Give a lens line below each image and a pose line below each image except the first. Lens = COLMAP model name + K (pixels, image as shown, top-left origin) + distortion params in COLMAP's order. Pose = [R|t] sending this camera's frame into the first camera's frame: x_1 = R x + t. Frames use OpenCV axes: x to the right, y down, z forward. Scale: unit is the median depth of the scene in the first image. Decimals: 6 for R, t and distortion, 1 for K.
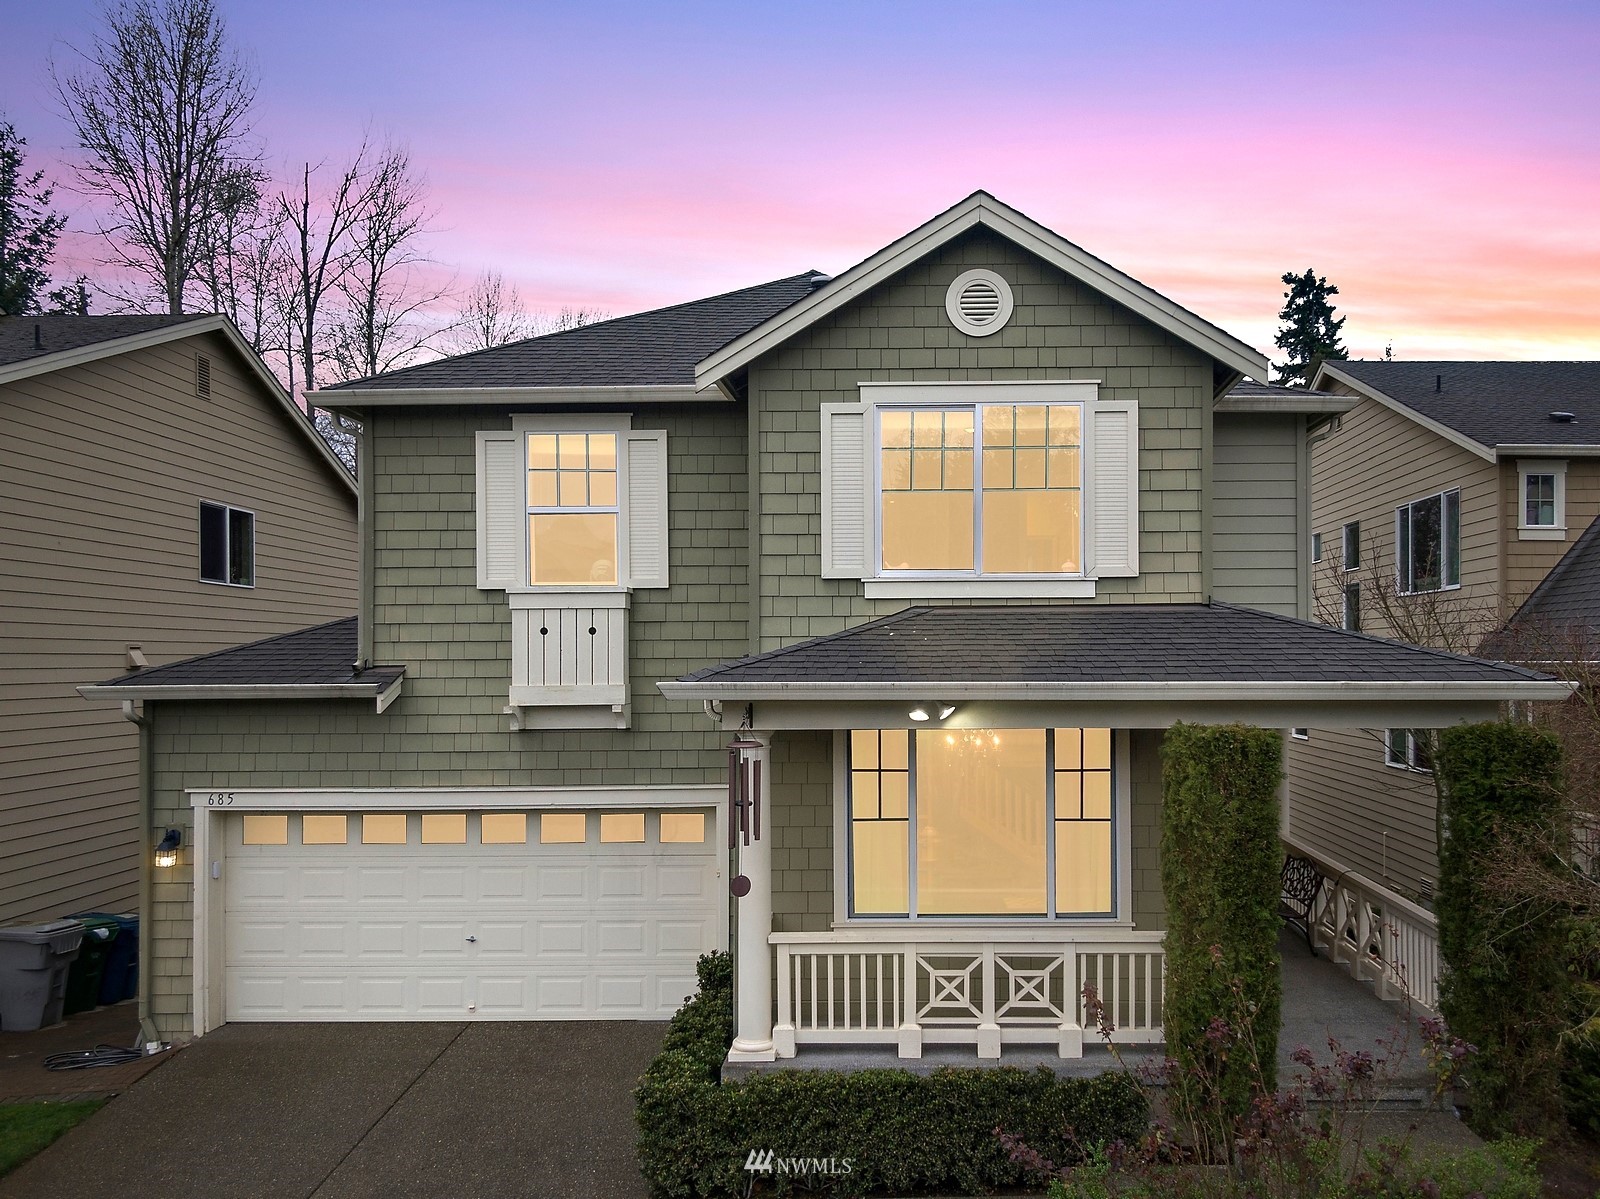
lens RADIAL K [[1194.8, 0, 801.2], [0, 1194.8, 660.6], [0, 0, 1]] dist [0.036827, -0.000404]
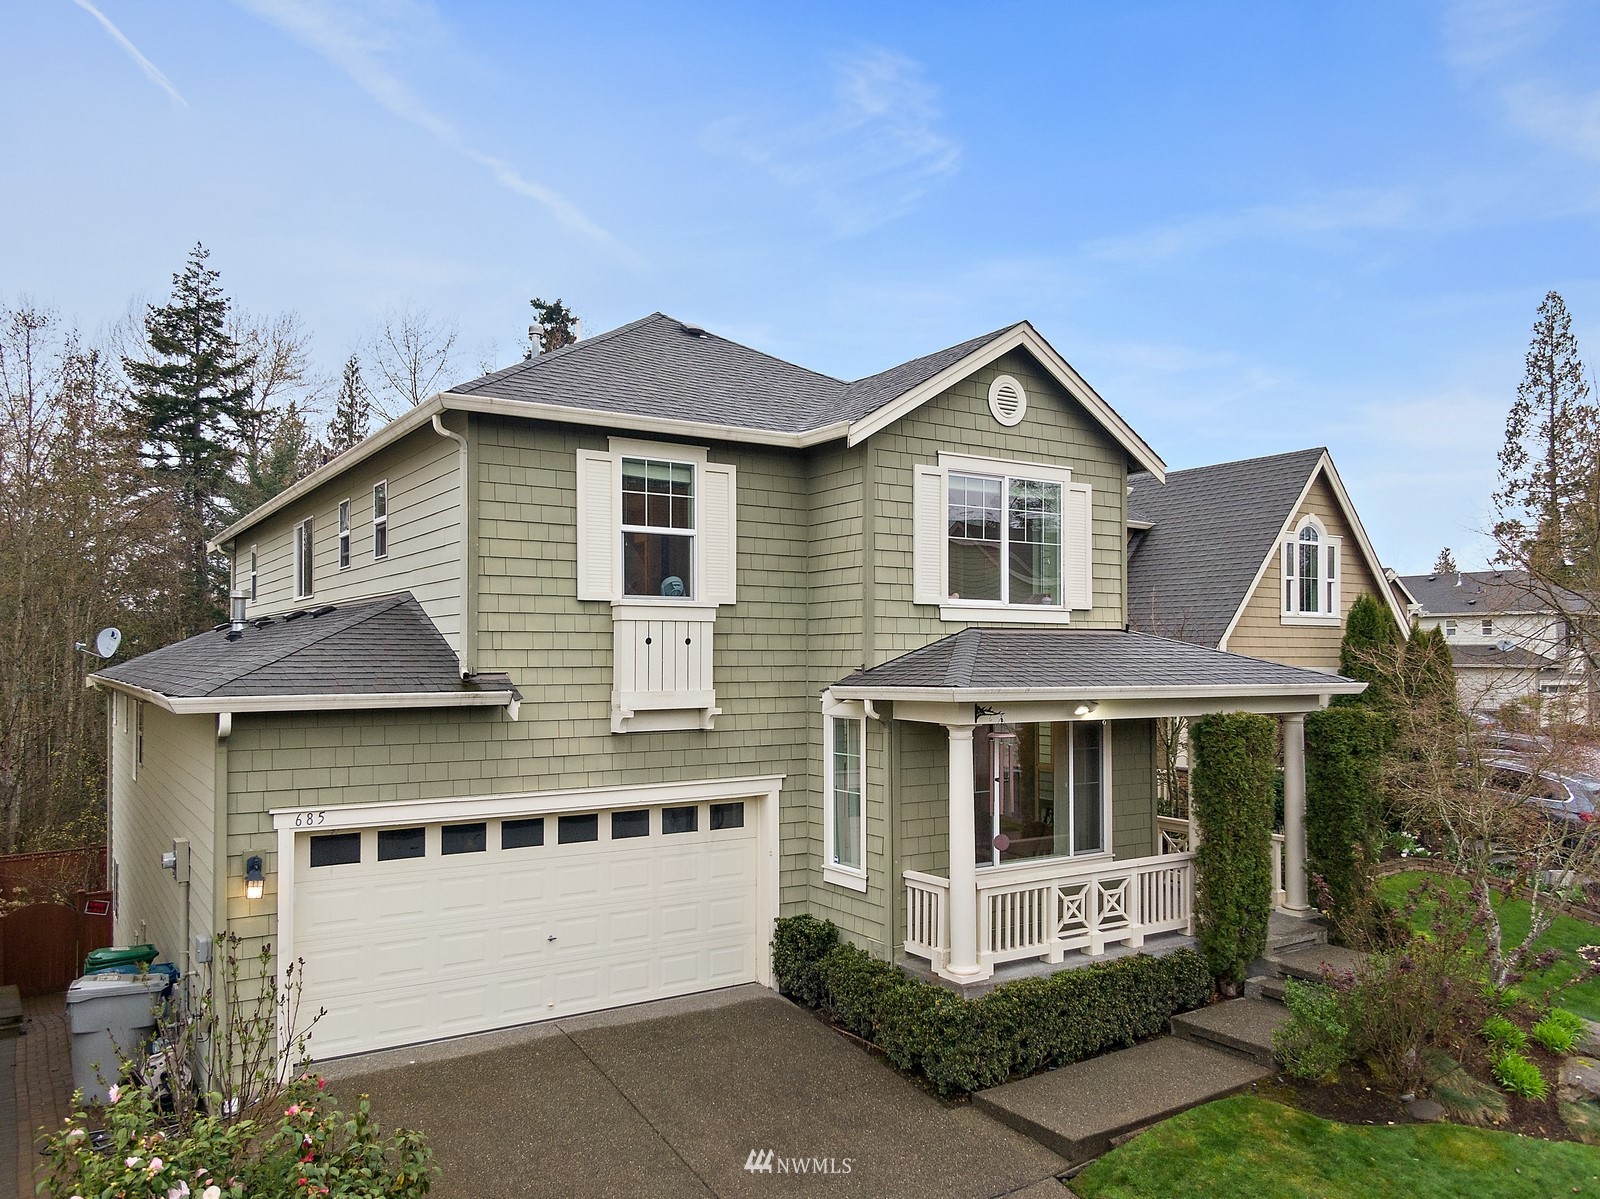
lens RADIAL K [[1168.4, 0, 798.6], [0, 1168.4, 650.6], [0, 0, 1]] dist [0.048271, 0.000825]
pose [[0.828000, 0.008866, 0.560659, -0.684563], [-0.004069, 0.999944, -0.009802, -0.006034], [-0.560714, 0.005835, 0.827989, 0.046125]]
